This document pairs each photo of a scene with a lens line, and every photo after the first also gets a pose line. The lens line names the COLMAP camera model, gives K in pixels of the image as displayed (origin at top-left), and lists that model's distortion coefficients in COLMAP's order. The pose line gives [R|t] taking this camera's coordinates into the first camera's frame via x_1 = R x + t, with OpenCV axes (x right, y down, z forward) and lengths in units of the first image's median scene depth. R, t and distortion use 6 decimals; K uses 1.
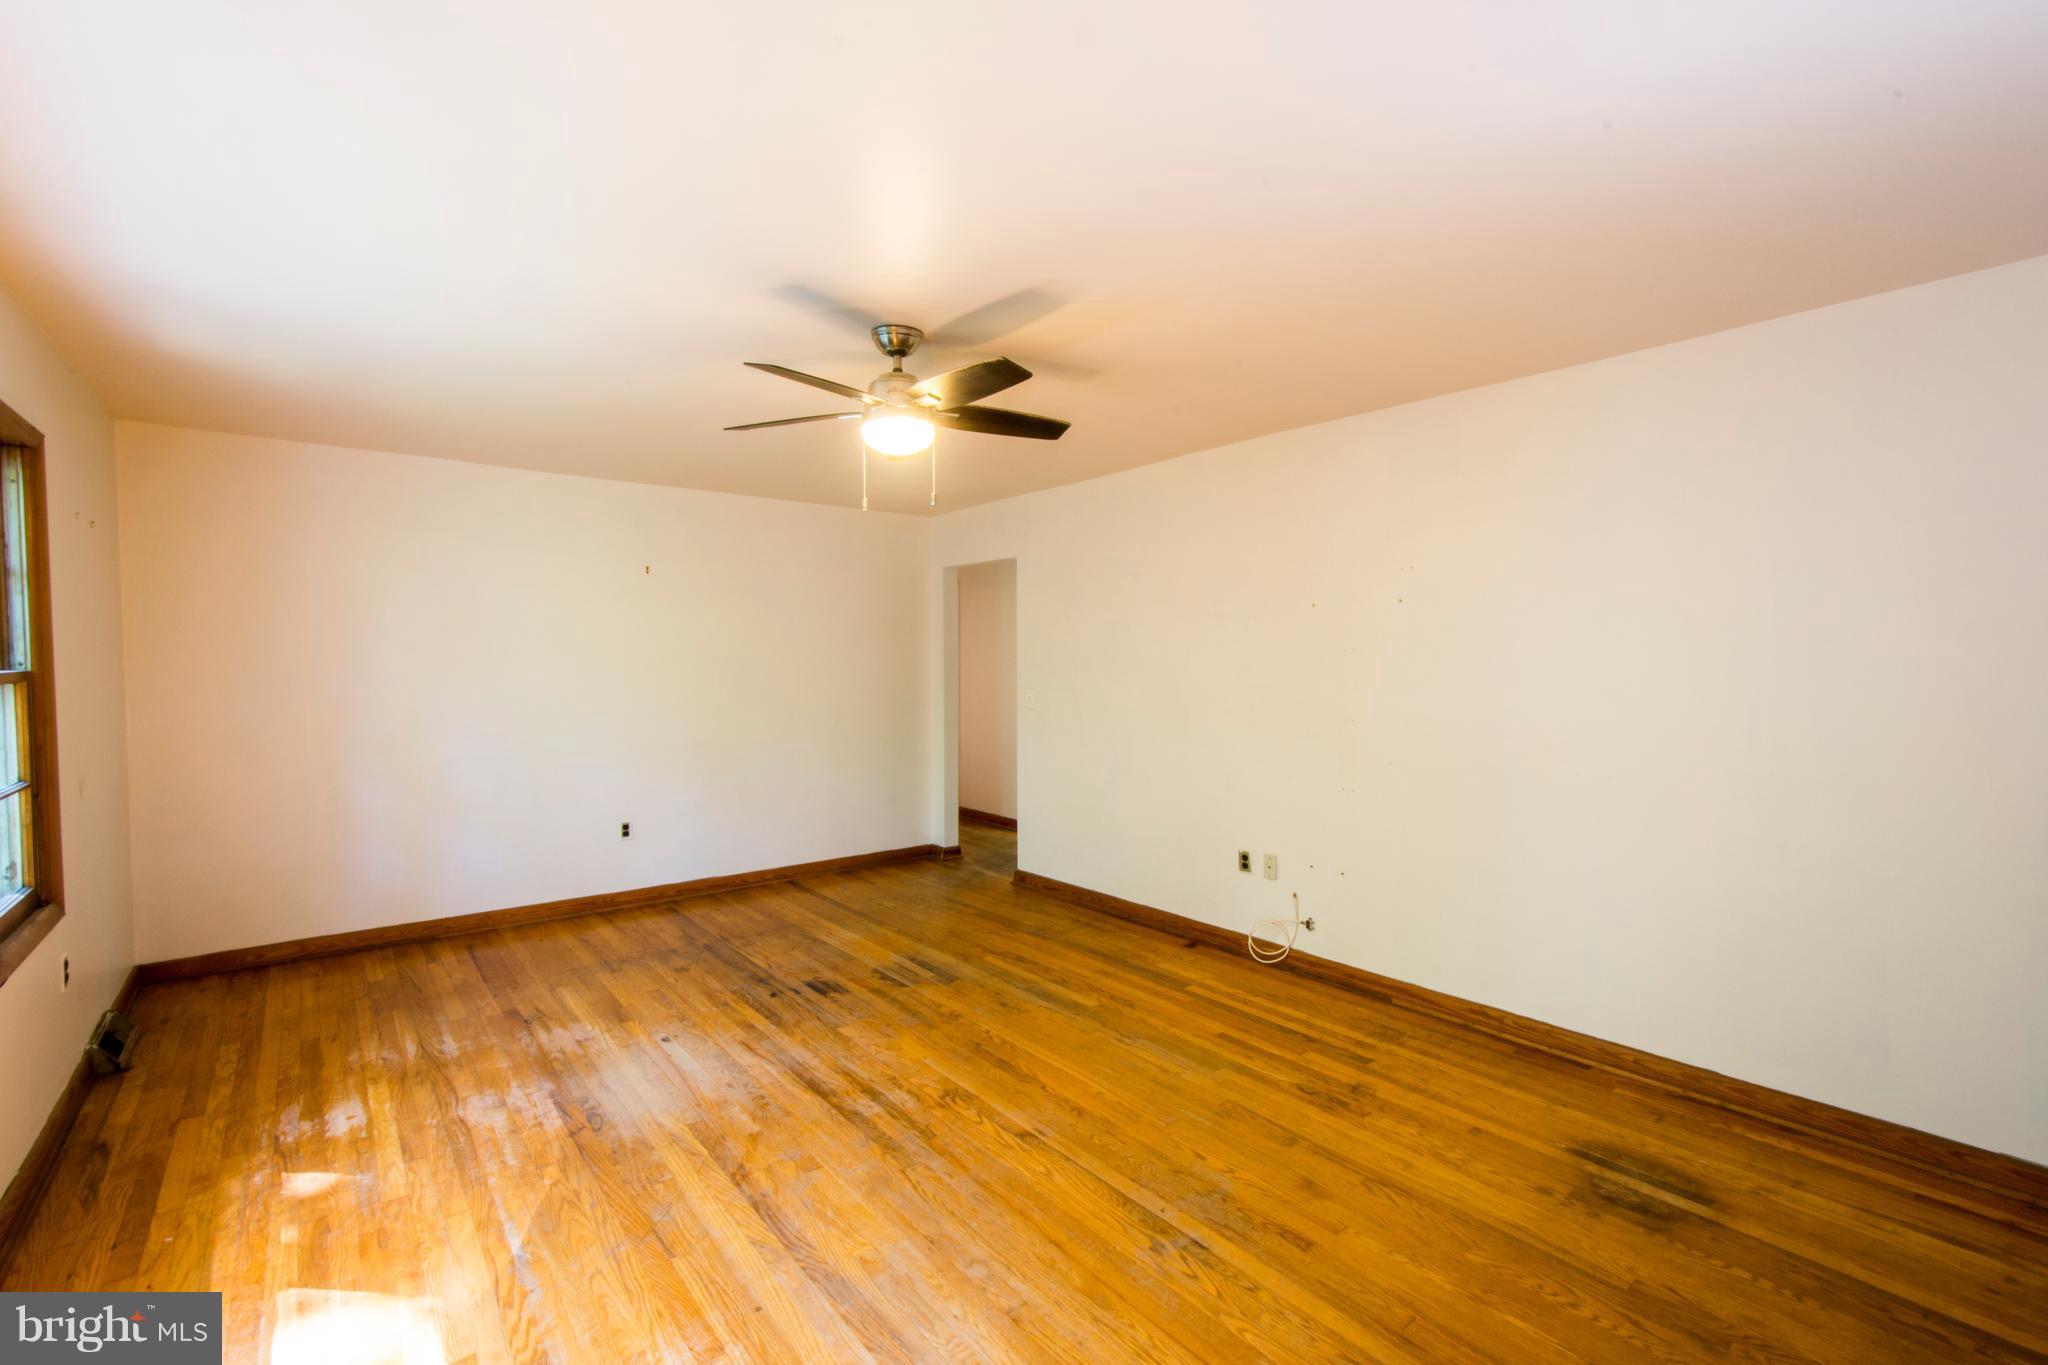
lens RADIAL K [[890.8, 0, 1019.1], [0, 890.8, 688.5], [0, 0, 1]] dist [0.009118, -0.001109]
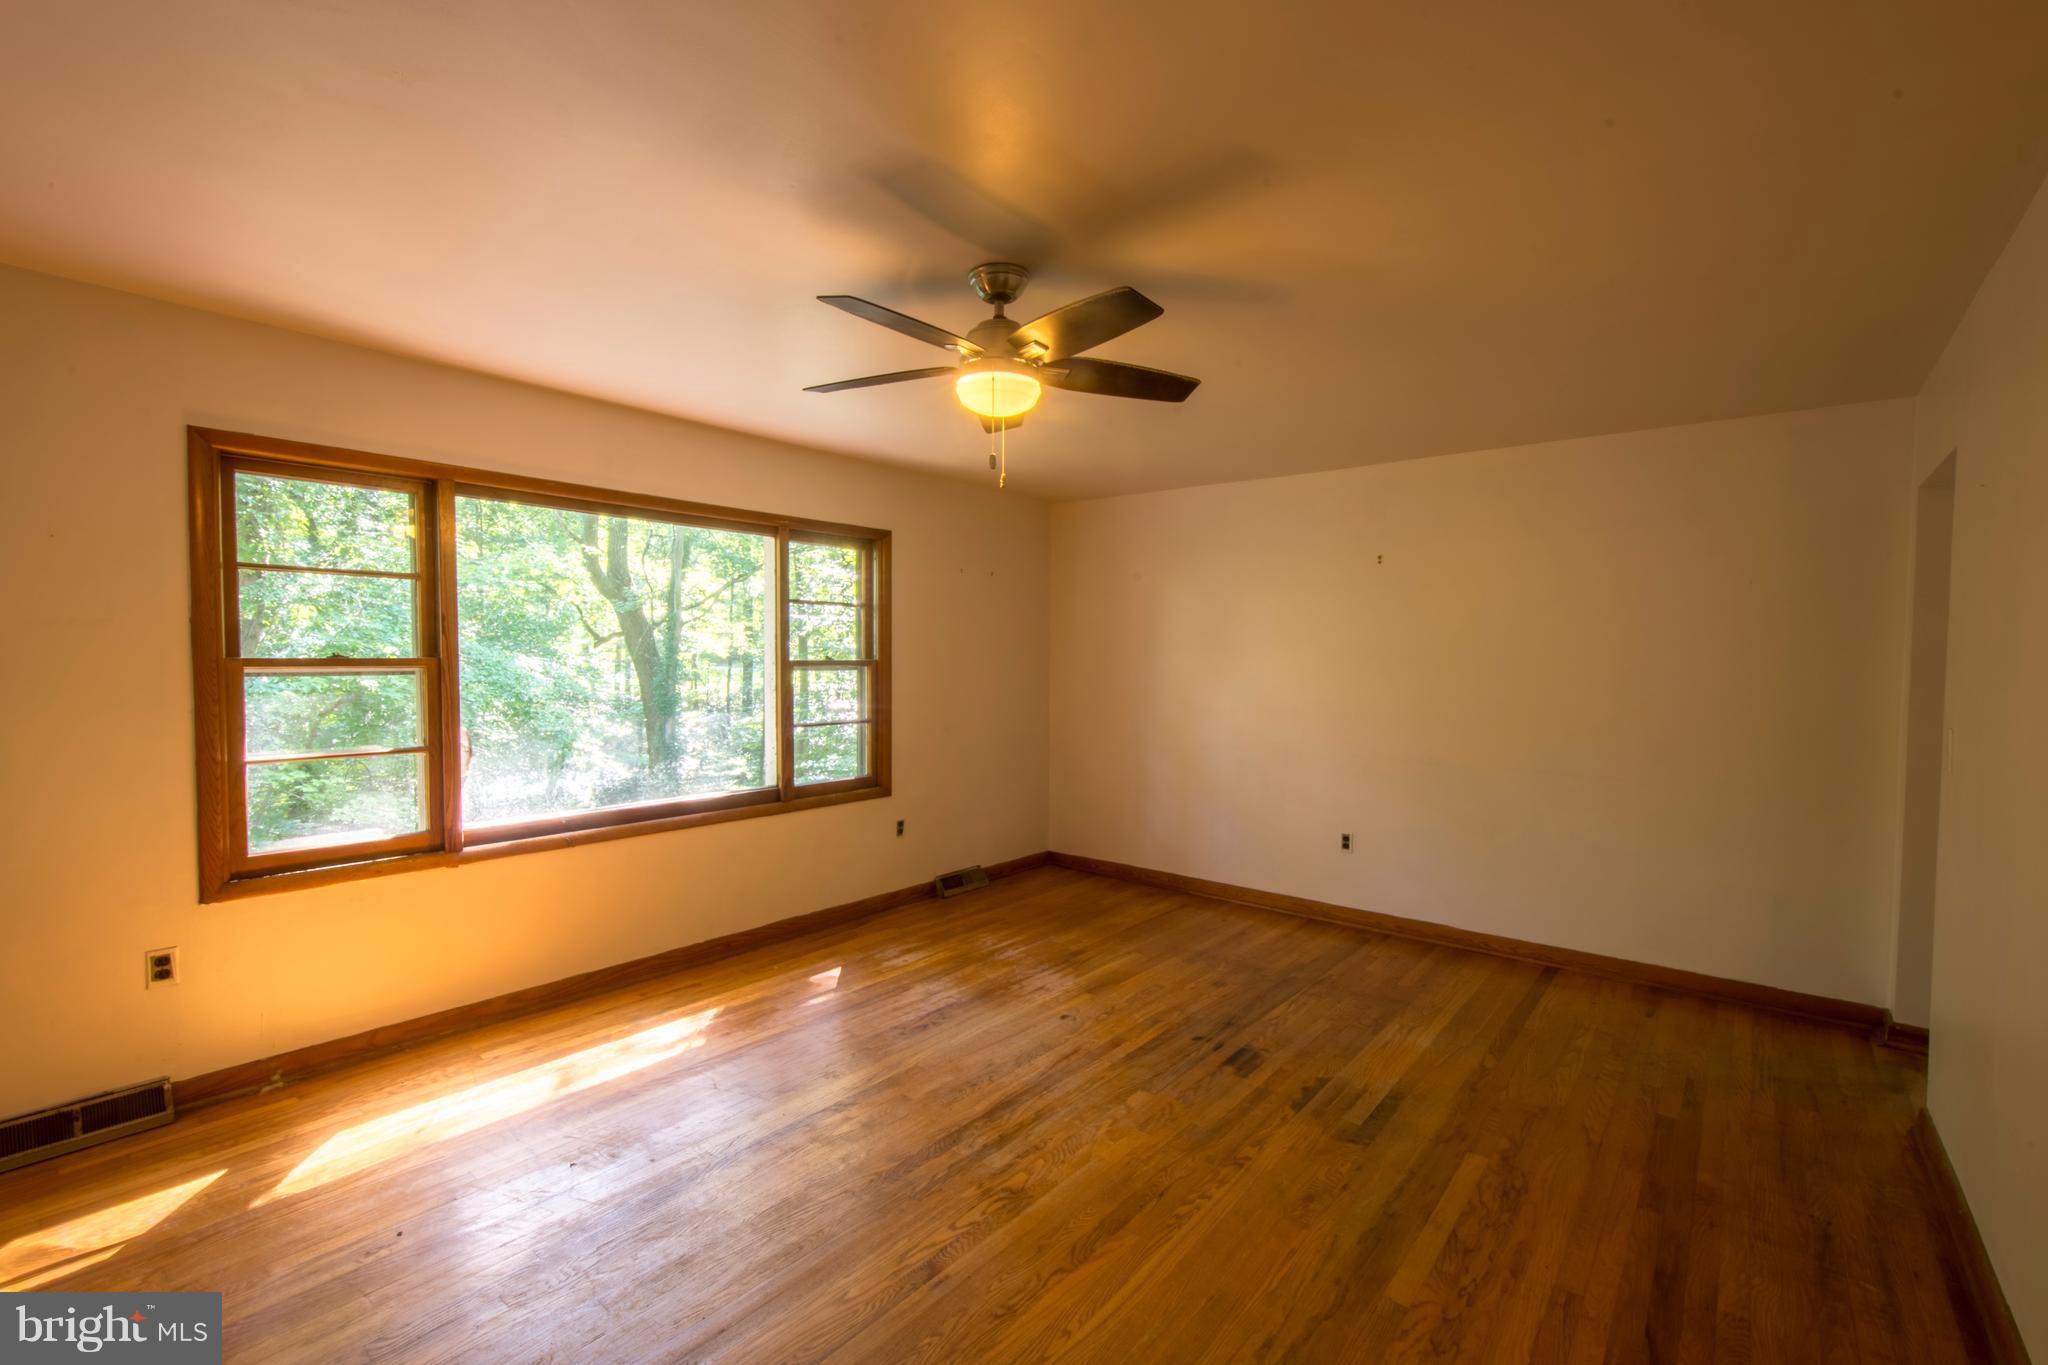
lens RADIAL K [[890.8, 0, 1019.1], [0, 890.8, 688.5], [0, 0, 1]] dist [0.009118, -0.001109]
pose [[0.206696, 0.038048, -0.977665, 0.606703], [-0.043770, 0.998603, 0.029609, -0.021959], [0.977426, 0.036673, 0.208073, 0.715631]]
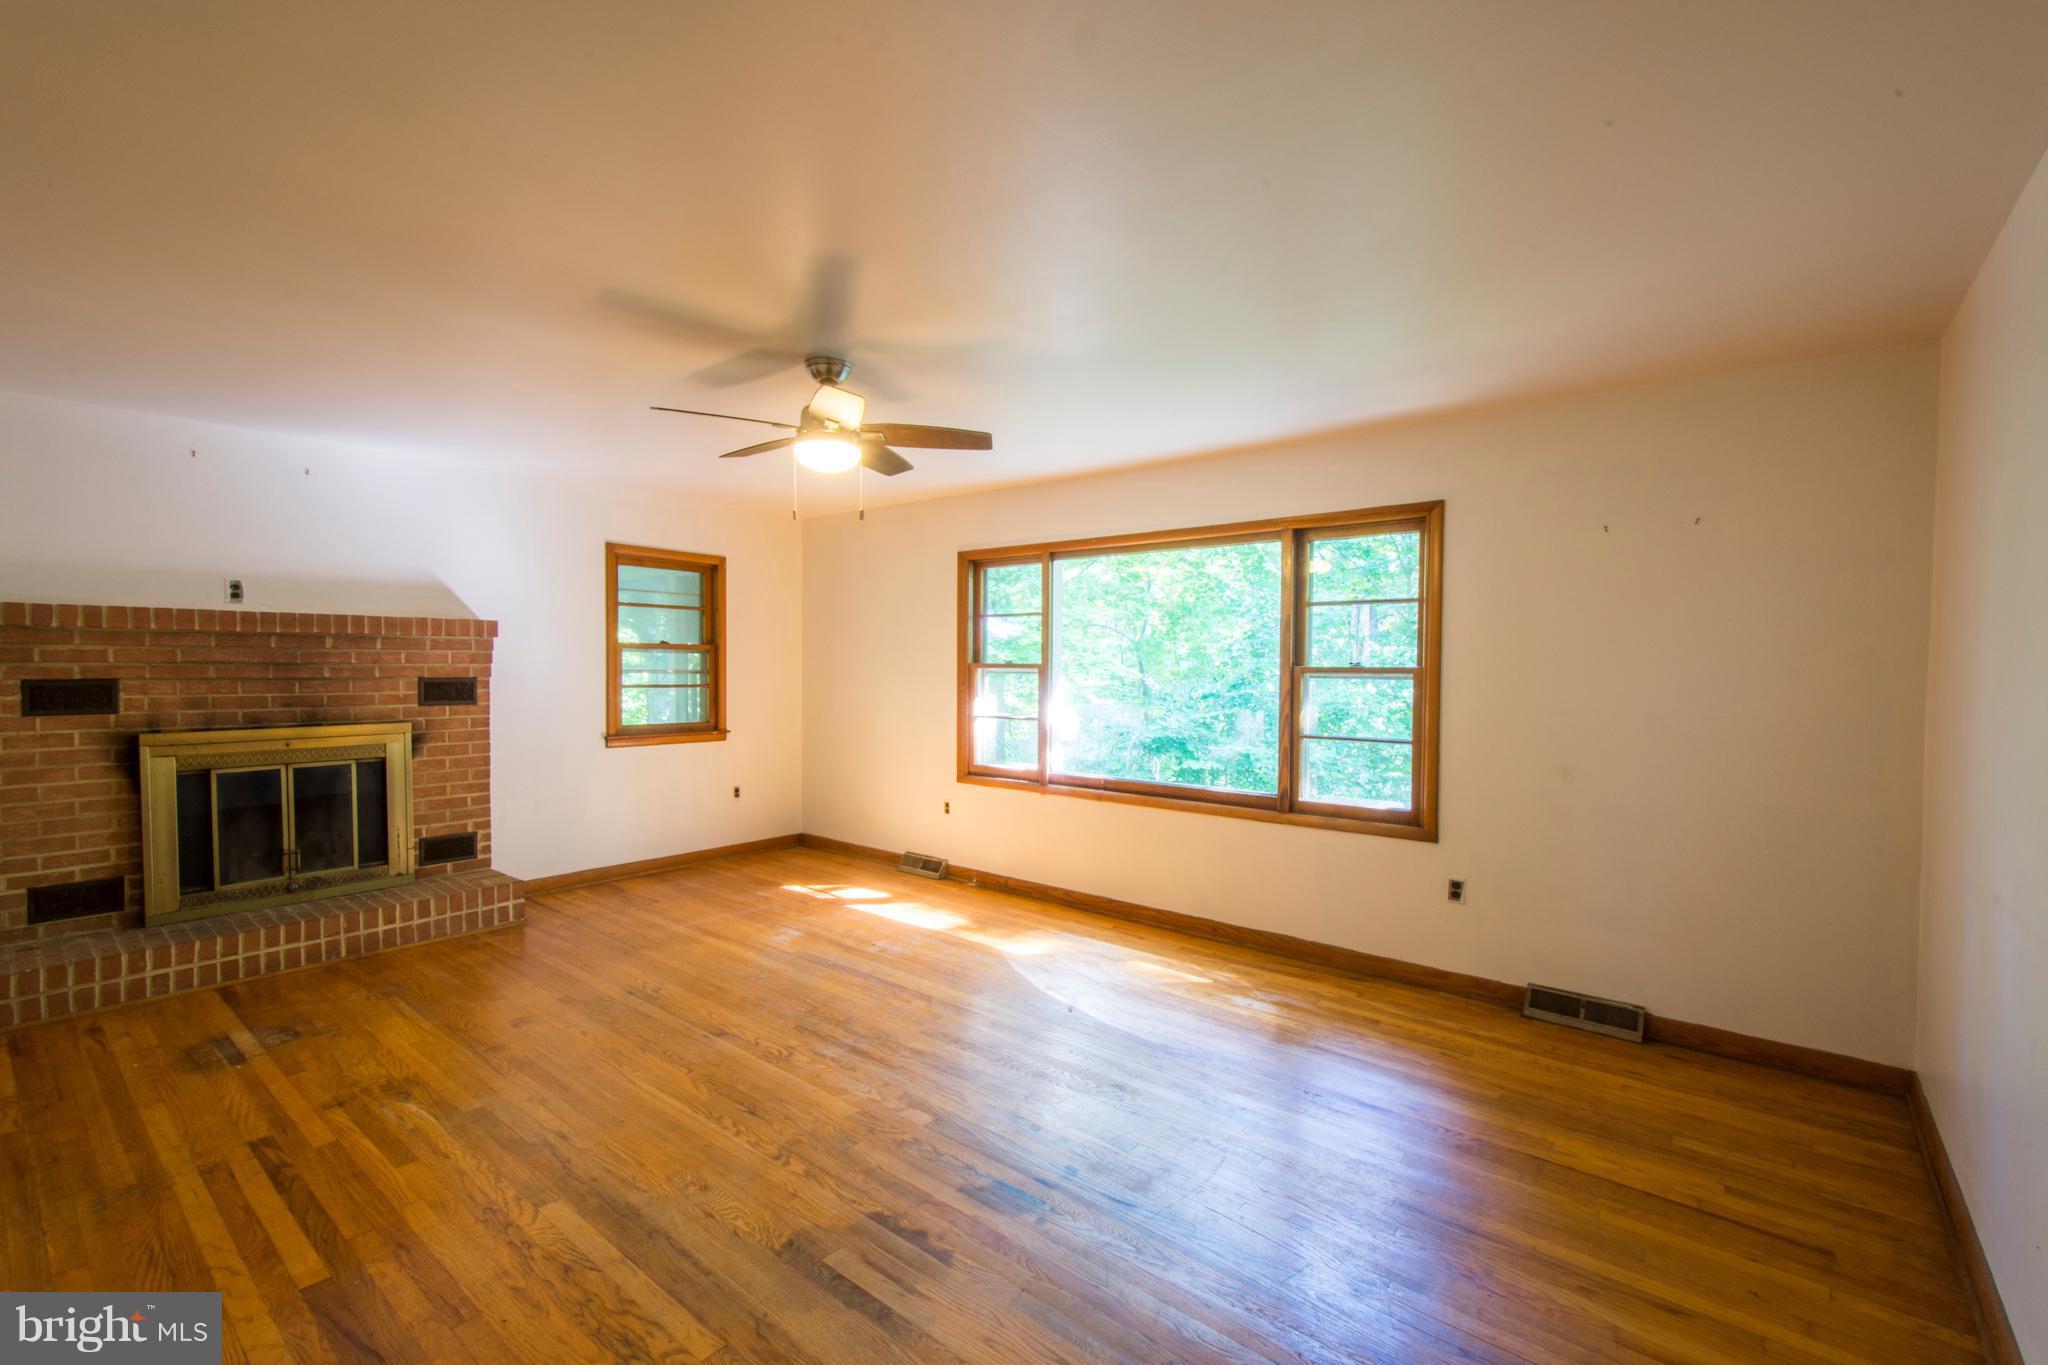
lens RADIAL K [[890.8, 0, 1019.1], [0, 890.8, 688.5], [0, 0, 1]] dist [0.009118, -0.001109]
pose [[-0.979162, 0.000056, -0.203080, -0.119445], [-0.013906, 0.997634, 0.067321, -0.058764], [0.202603, 0.068742, -0.976845, 1.819606]]
